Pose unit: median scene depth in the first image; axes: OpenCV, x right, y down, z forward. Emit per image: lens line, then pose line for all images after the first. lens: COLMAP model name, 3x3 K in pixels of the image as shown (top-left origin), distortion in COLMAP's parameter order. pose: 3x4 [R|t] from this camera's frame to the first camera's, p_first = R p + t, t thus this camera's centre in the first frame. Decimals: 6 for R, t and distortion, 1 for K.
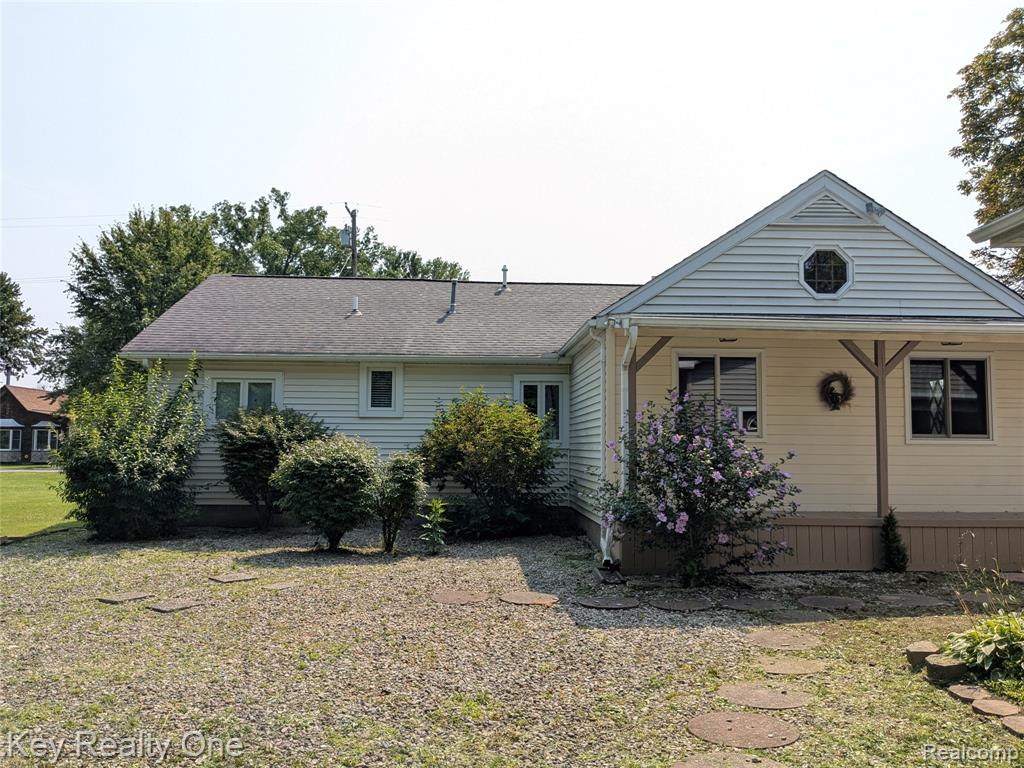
lens RADIAL K [[812.3, 0, 512.0], [0, 812.3, 384.0], [0, 0, 1]] dist [0.059528, -0.097047]
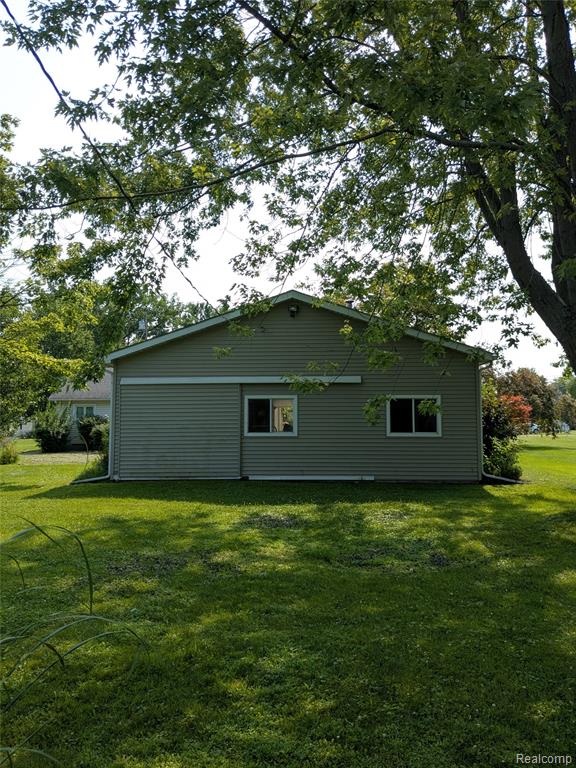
lens RADIAL K [[609.2, 0, 288.9], [0, 609.2, 380.4], [0, 0, 1]] dist [0.059528, -0.097047]
pose [[0.999446, -0.012928, -0.030673, 0.681130], [0.013096, 0.999900, 0.005289, -0.131479], [0.030601, -0.005688, 0.999515, -1.722868]]
